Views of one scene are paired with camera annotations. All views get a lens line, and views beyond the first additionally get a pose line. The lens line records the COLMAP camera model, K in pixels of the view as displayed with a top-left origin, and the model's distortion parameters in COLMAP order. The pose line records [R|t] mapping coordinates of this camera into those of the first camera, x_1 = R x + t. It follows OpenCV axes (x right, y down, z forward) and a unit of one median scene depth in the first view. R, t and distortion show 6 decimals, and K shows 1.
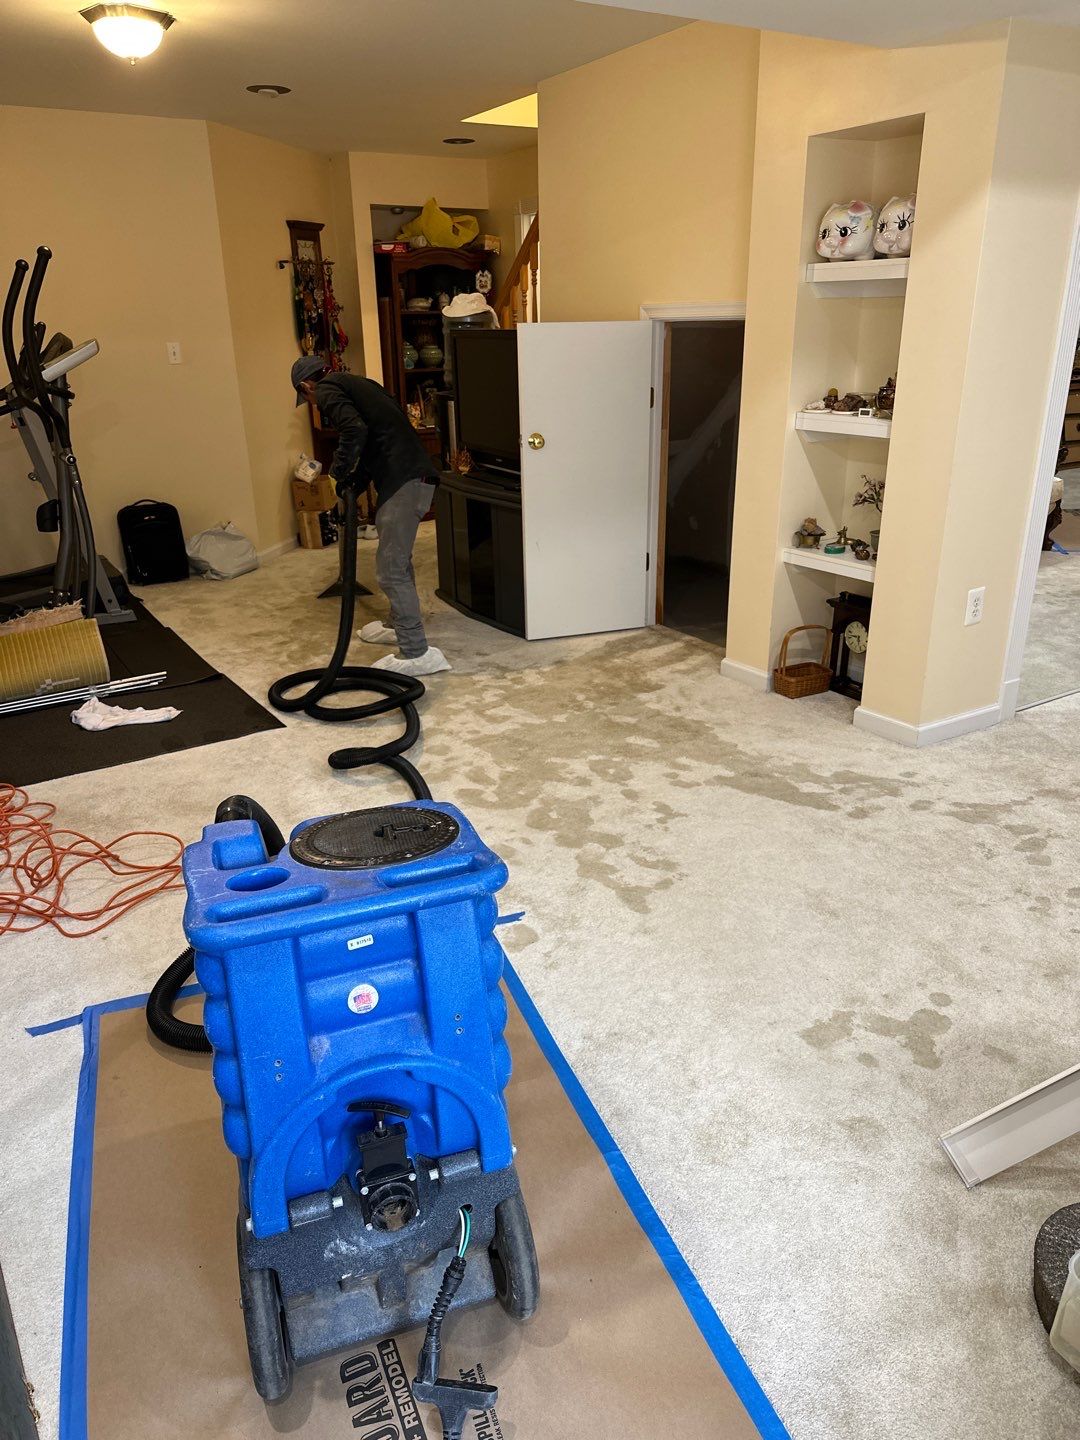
lens RADIAL K [[1019.5, 0, 540.9], [0, 1019.5, 726.0], [0, 0, 1]] dist [0.040479, -0.050403]
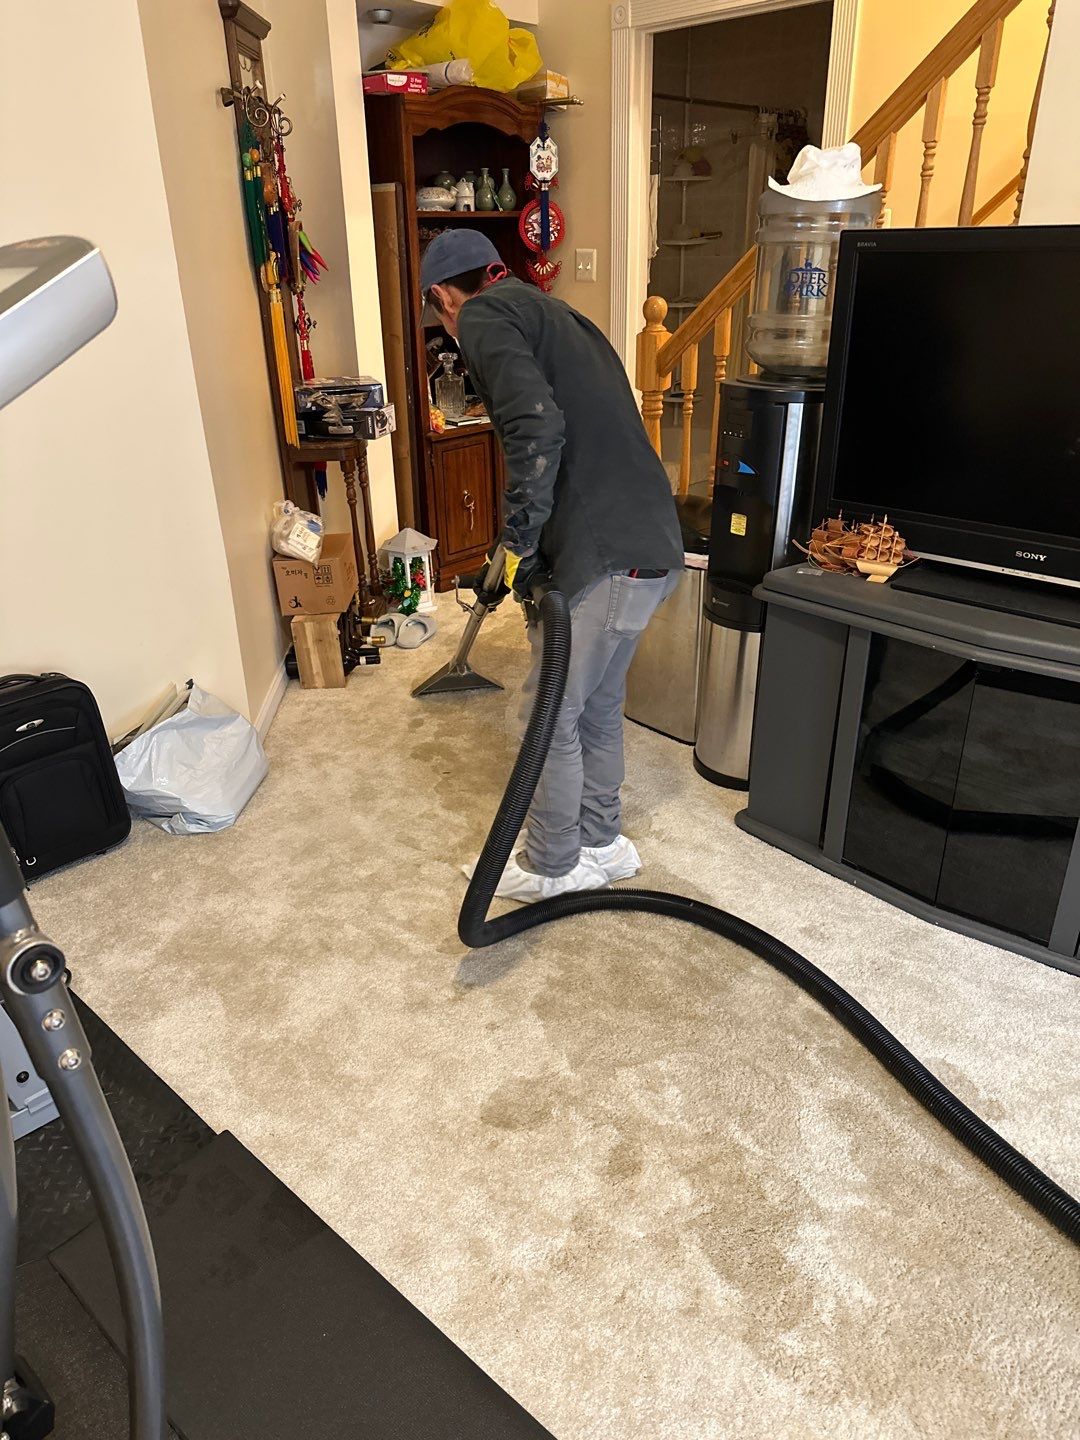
lens RADIAL K [[1019.5, 0, 540.9], [0, 1019.5, 726.0], [0, 0, 1]] dist [0.040479, -0.050403]
pose [[0.963905, -0.113826, 0.240689, -0.239720], [0.101109, 0.992777, 0.064580, -0.173693], [-0.246301, -0.037914, 0.968451, 0.475408]]
